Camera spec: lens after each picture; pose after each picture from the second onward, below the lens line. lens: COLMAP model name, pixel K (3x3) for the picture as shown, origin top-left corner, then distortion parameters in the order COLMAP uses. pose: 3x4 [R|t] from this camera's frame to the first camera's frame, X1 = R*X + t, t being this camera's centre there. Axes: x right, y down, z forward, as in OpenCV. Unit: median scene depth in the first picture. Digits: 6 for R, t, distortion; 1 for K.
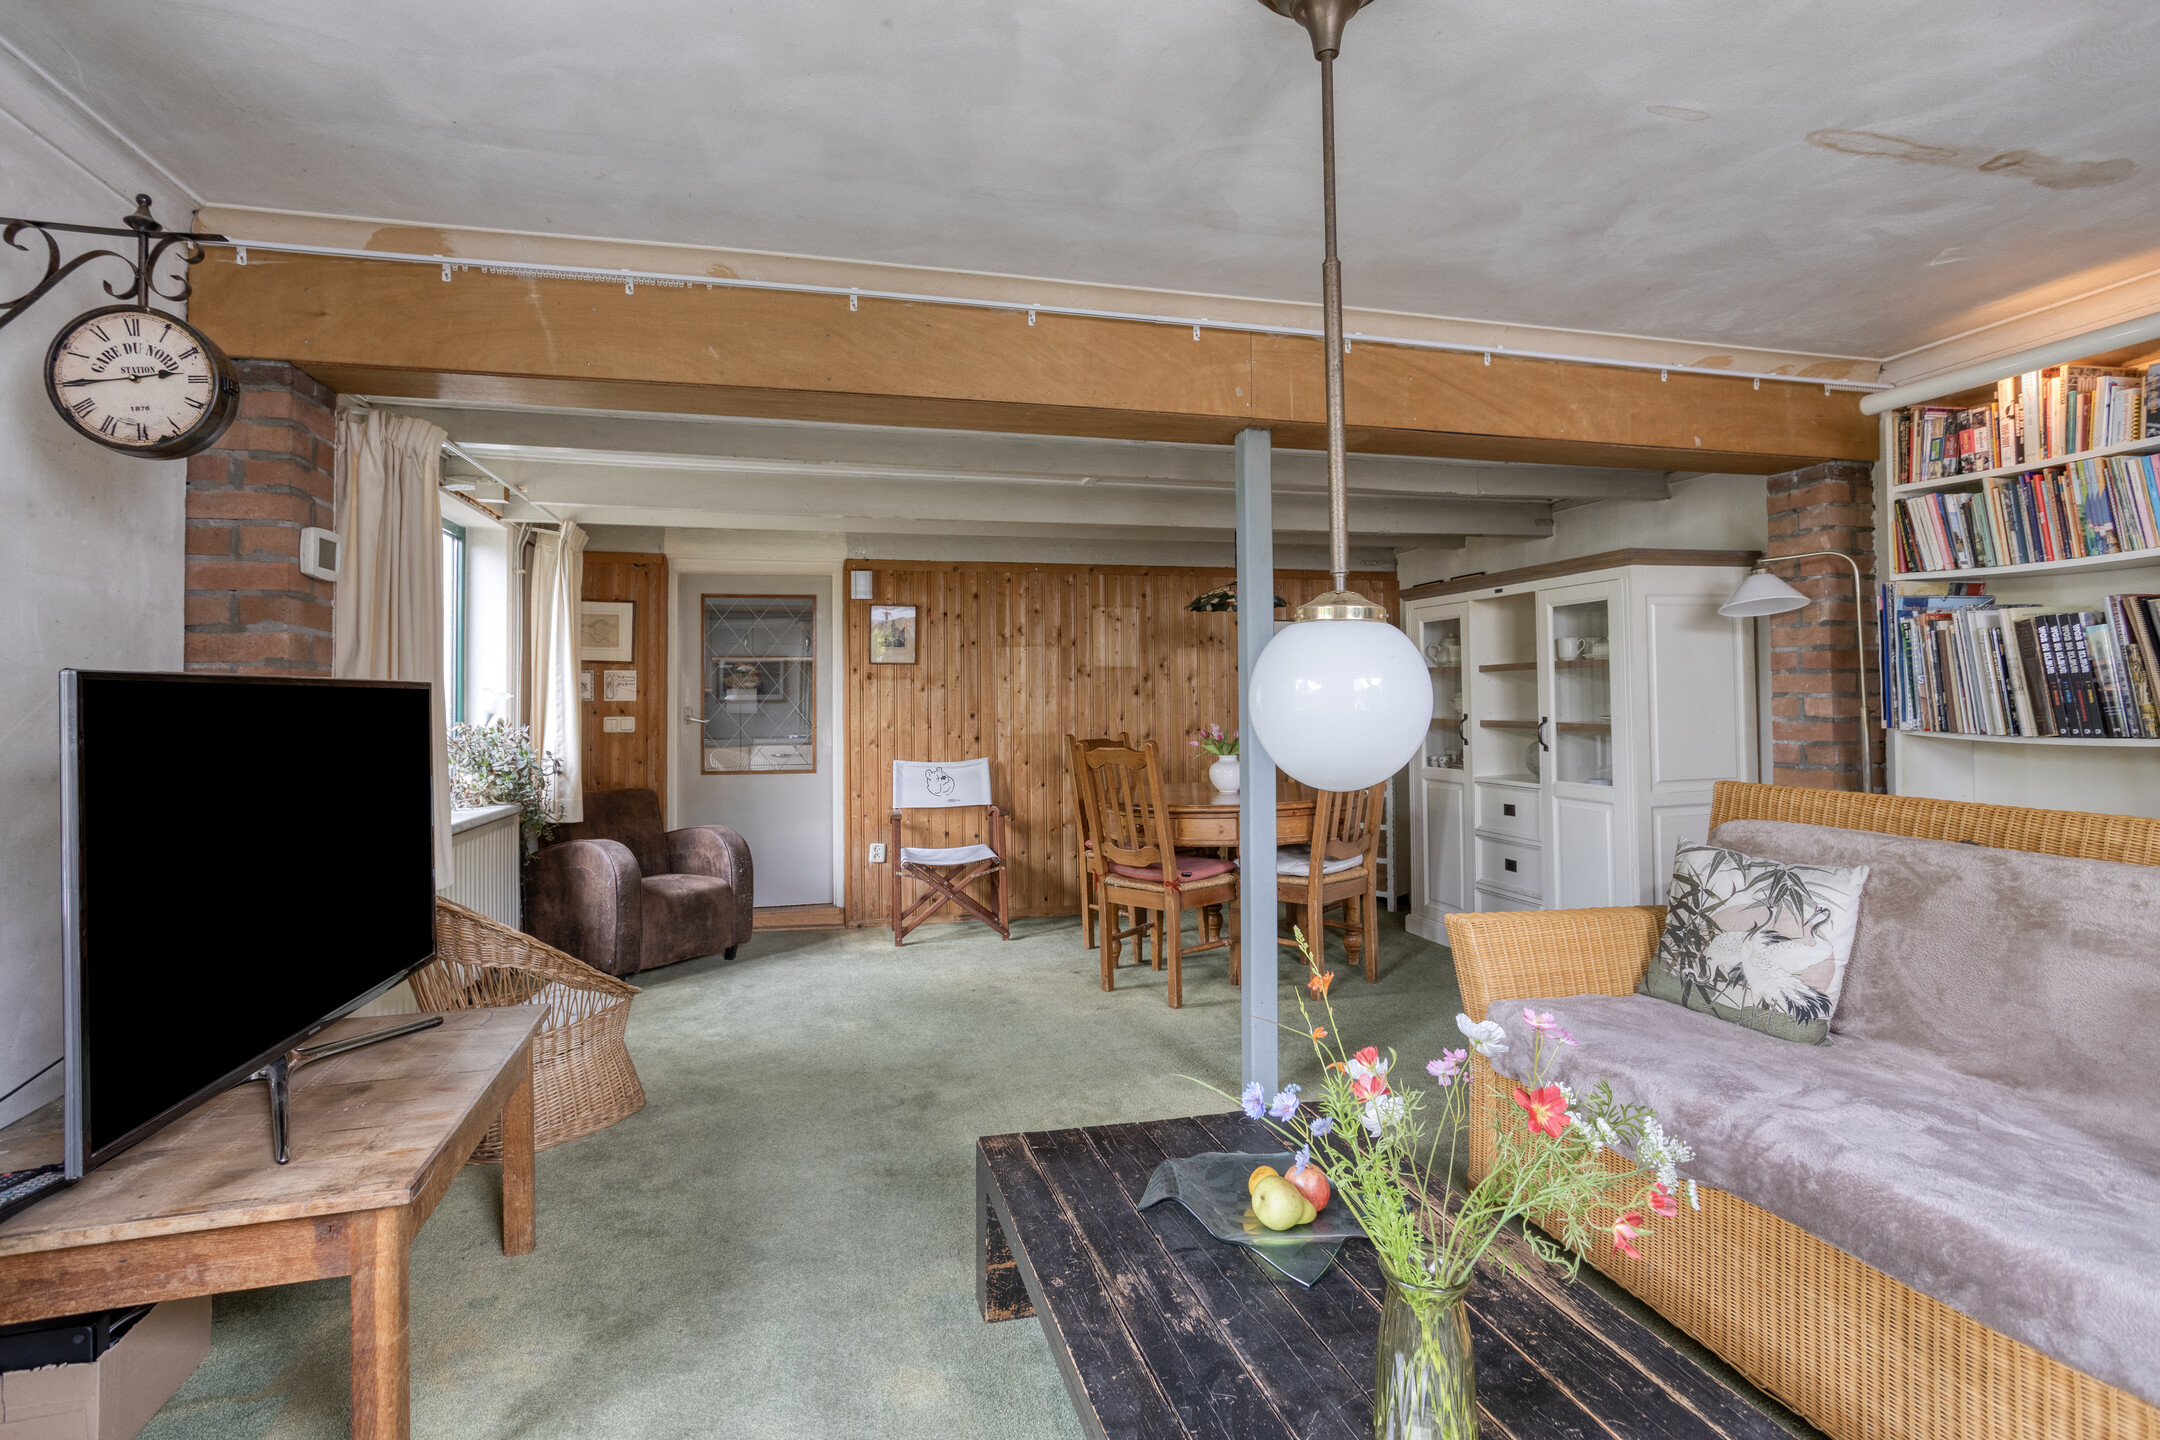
lens RADIAL K [[1046.0, 0, 1053.8], [0, 1046.0, 687.9], [0, 0, 1]] dist [-0.051354, 0.028511]
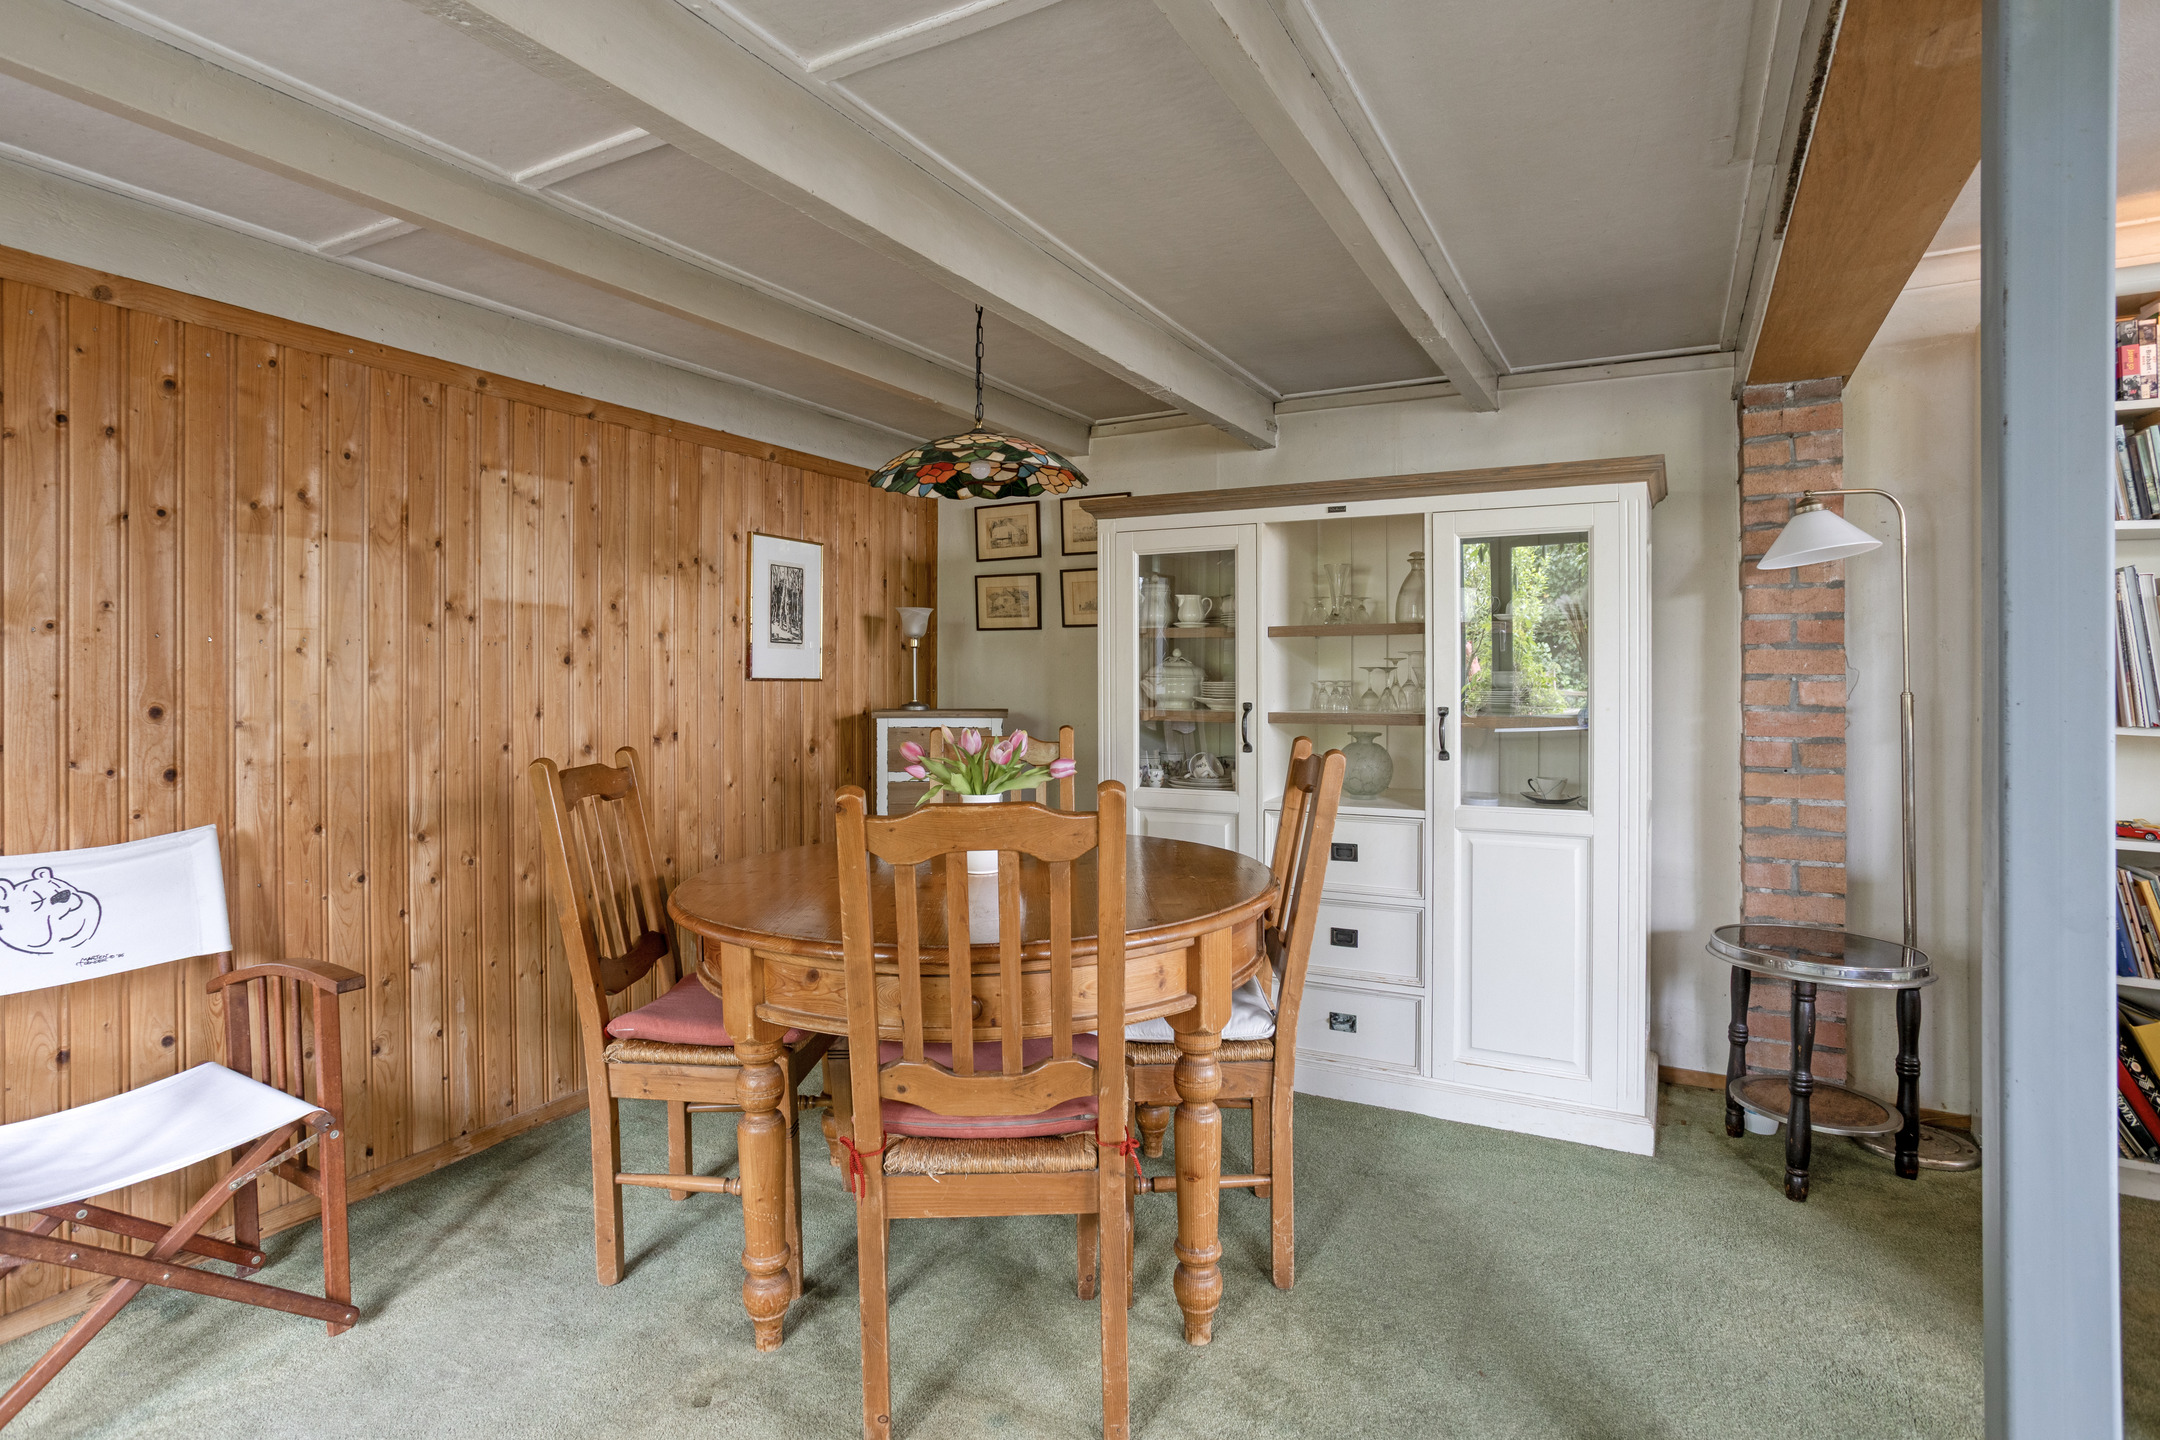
lens RADIAL K [[1109.6, 0, 1066.8], [0, 1109.6, 684.9], [0, 0, 1]] dist [-0.060509, 0.035975]
pose [[0.675153, 0.006031, 0.737653, -0.291641], [-0.015585, 0.999860, 0.006090, 0.020068], [-0.737513, -0.015608, 0.675153, 1.055256]]
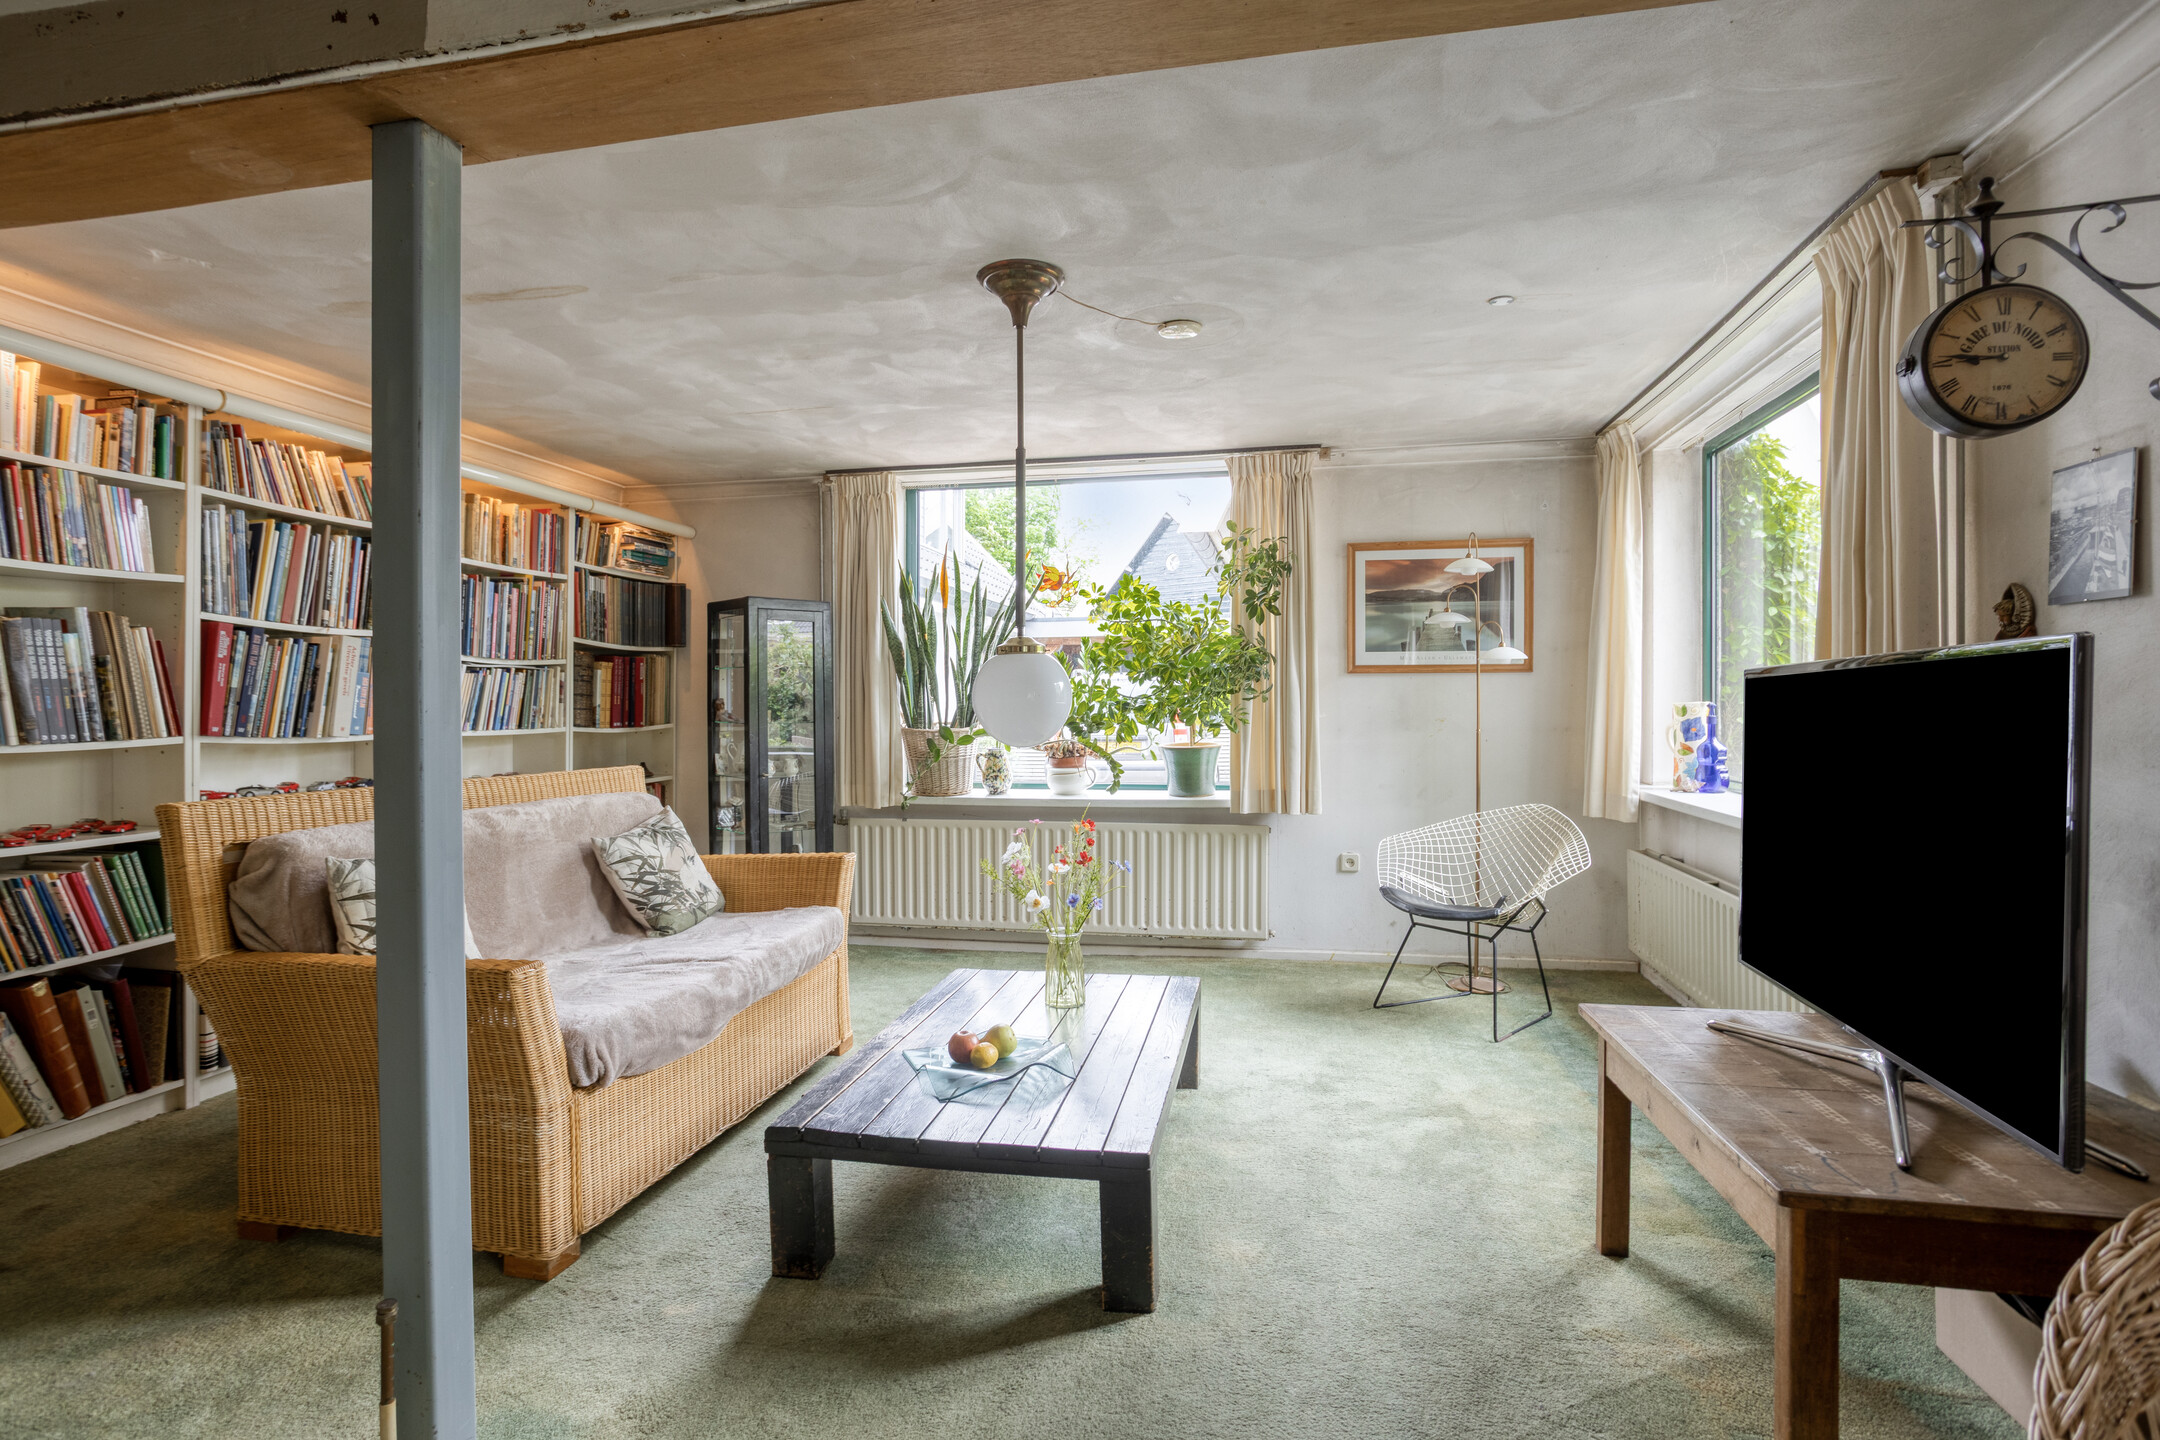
lens RADIAL K [[1089.6, 0, 1057.9], [0, 1089.6, 703.2], [0, 0, 1]] dist [-0.058673, 0.031808]
pose [[-0.901820, 0.010279, 0.431991, -0.313715], [0.002344, 0.999819, -0.018897, 0.028896], [-0.432107, -0.016029, -0.901680, 1.405684]]
